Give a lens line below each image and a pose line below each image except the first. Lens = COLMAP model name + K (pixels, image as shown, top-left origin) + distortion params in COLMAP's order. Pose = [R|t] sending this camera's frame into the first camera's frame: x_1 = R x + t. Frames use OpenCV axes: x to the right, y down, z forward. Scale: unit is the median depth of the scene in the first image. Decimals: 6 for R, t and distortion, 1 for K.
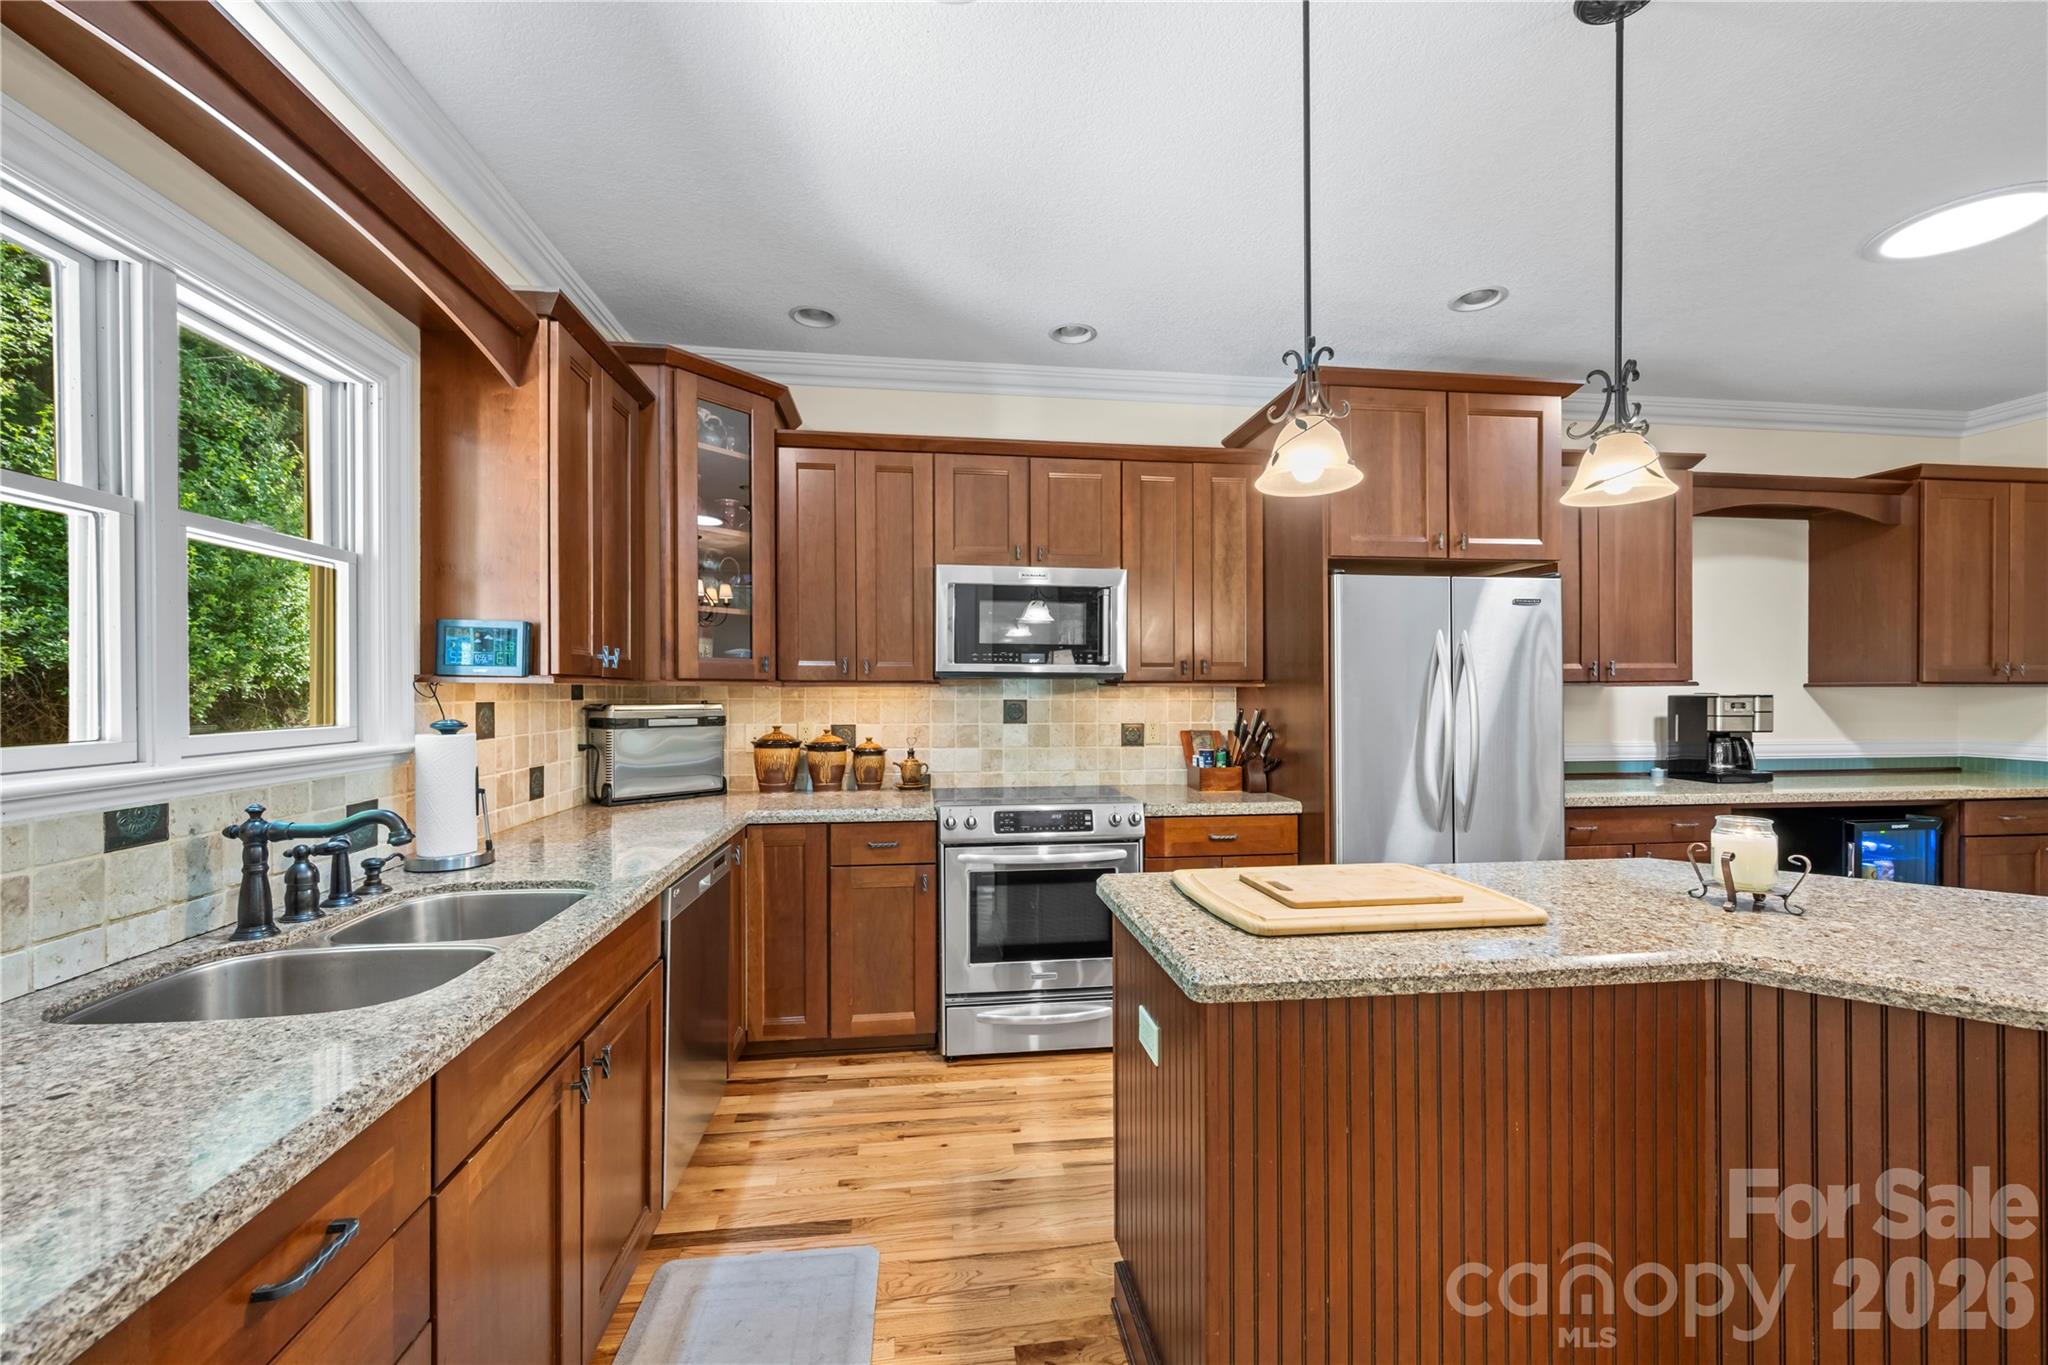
lens RADIAL K [[824.9, 0, 1043.2], [0, 824.9, 706.0], [0, 0, 1]] dist [0.000999, 0.000113]
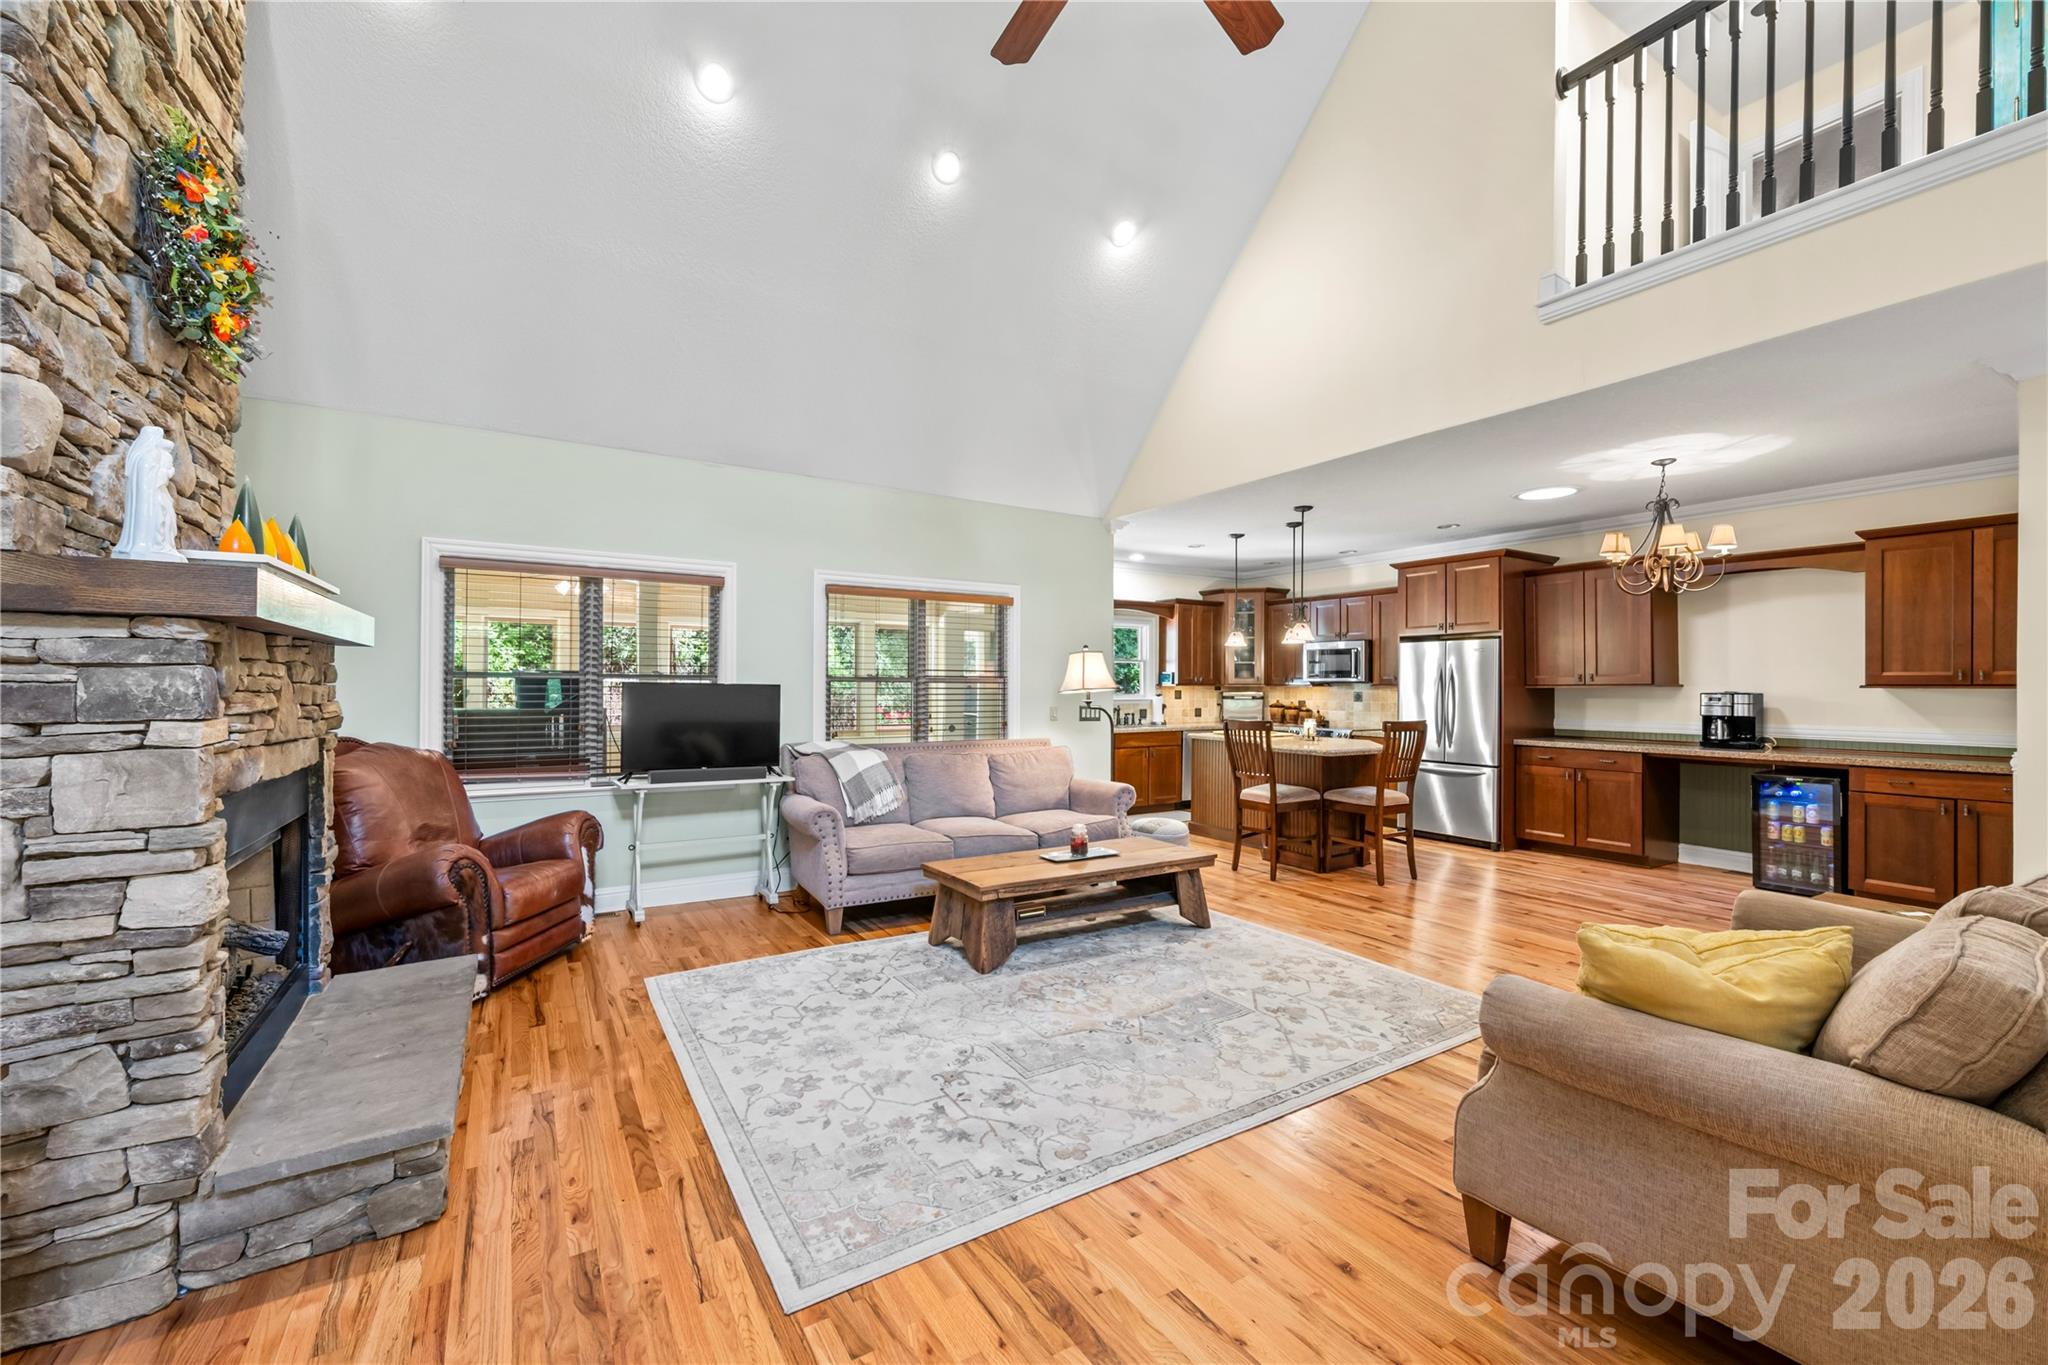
lens RADIAL K [[825.6, 0, 1024.0], [0, 825.6, 682.5], [0, 0, 1]] dist [0.001265, 0.000158]
pose [[0.396013, -0.002924, -0.918240, 2.058745], [-0.020571, 0.999716, -0.012055, 0.016232], [0.918015, 0.023663, 0.395840, -0.981671]]
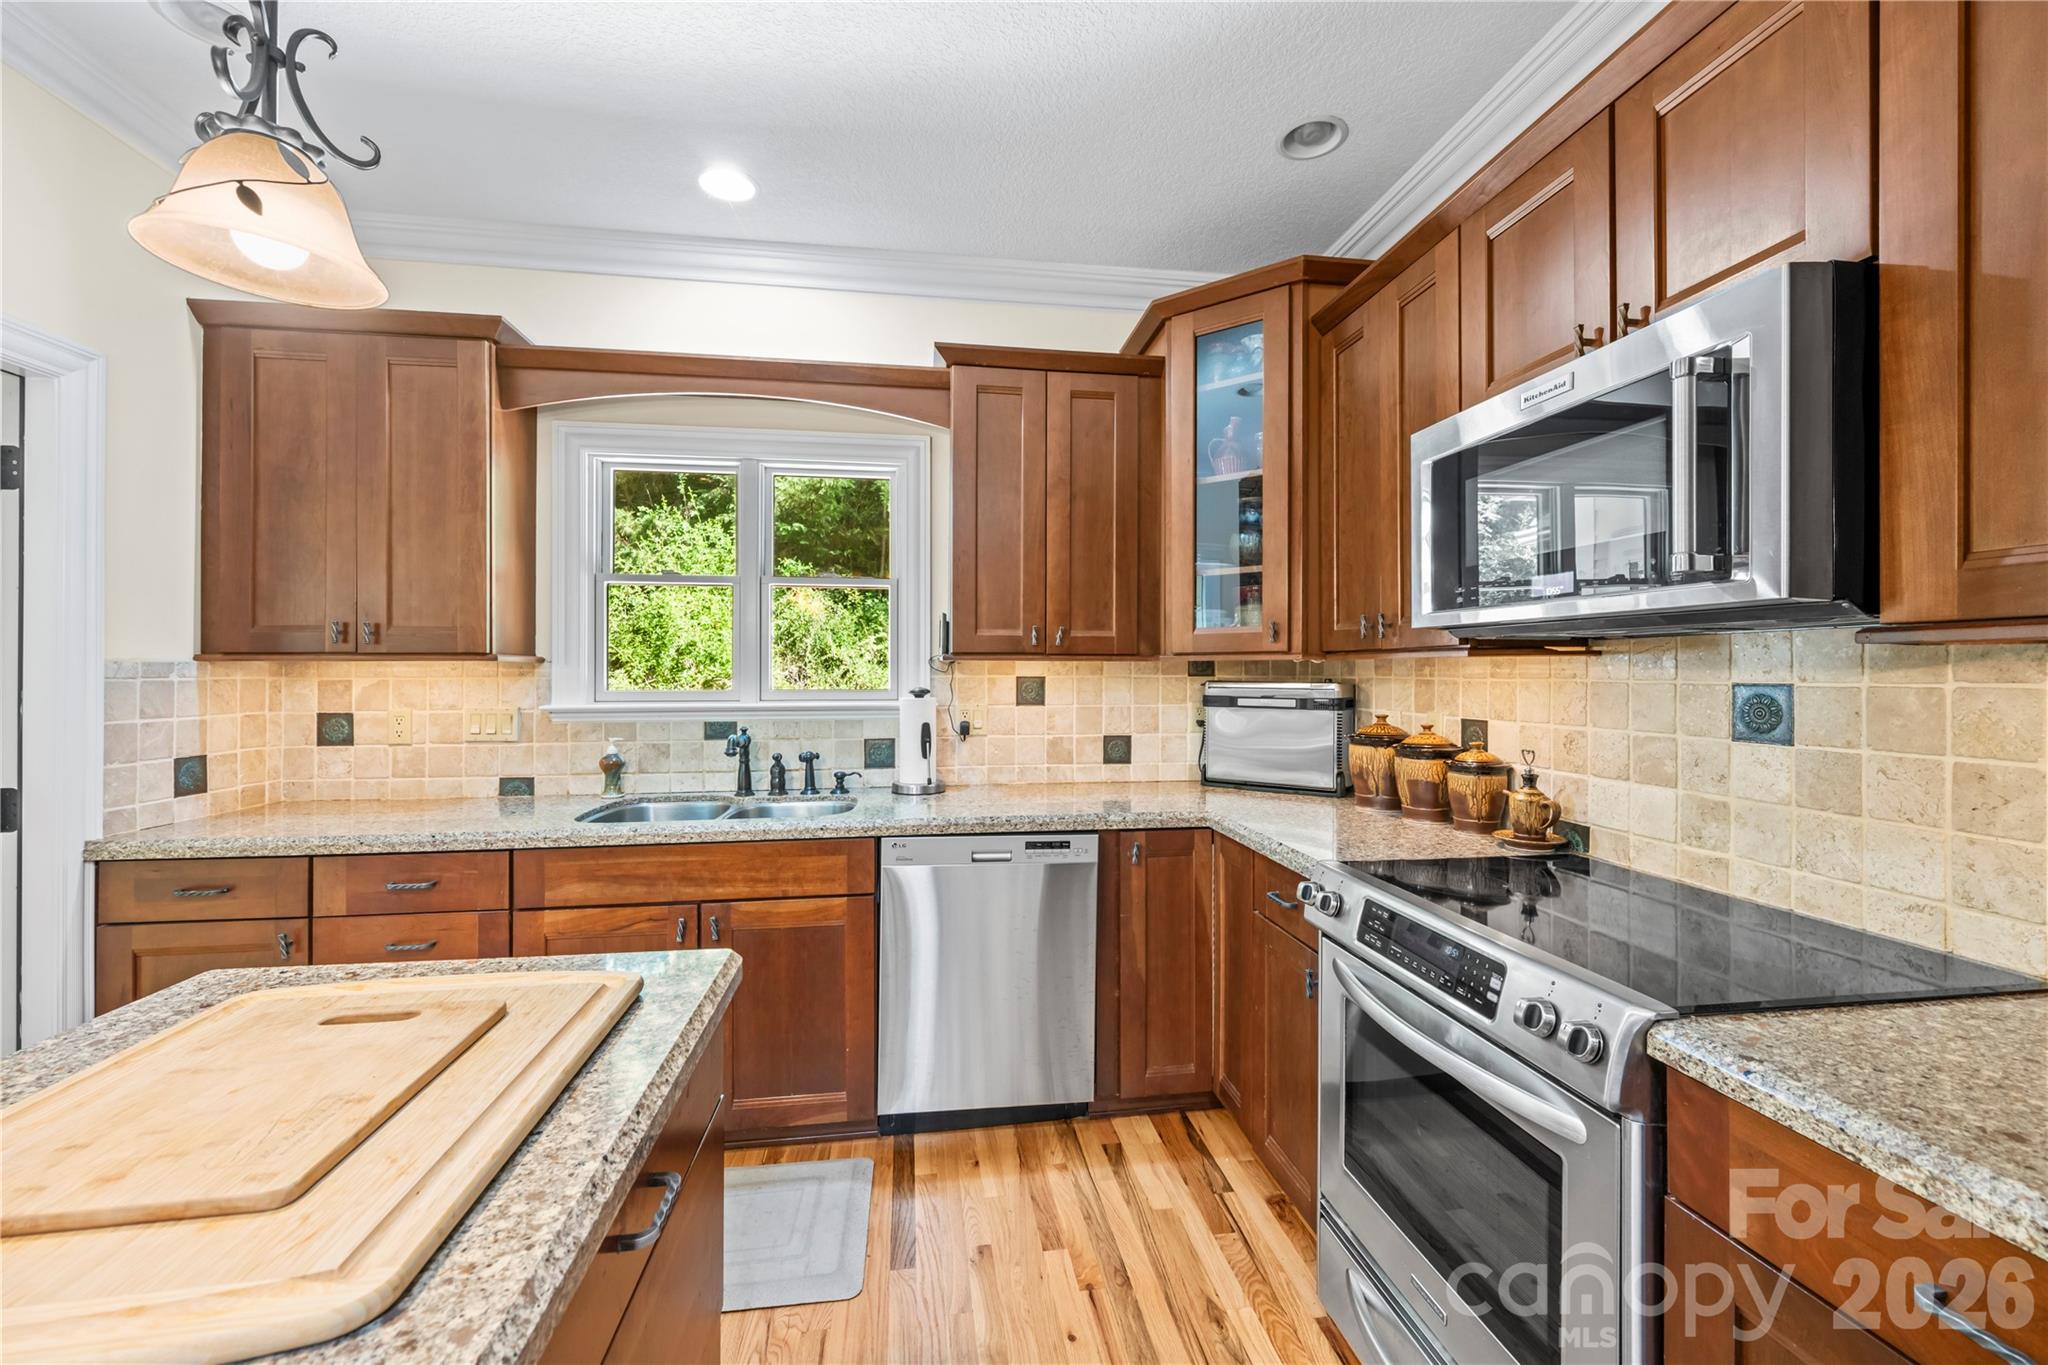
lens RADIAL K [[825.6, 0, 1024.0], [0, 825.6, 682.5], [0, 0, 1]] dist [0.001265, 0.000158]
pose [[-0.002460, 0.011079, -0.999936, 0.421065], [-0.019283, 0.999752, 0.011124, -0.006534], [0.999811, 0.019309, -0.002246, 0.733060]]
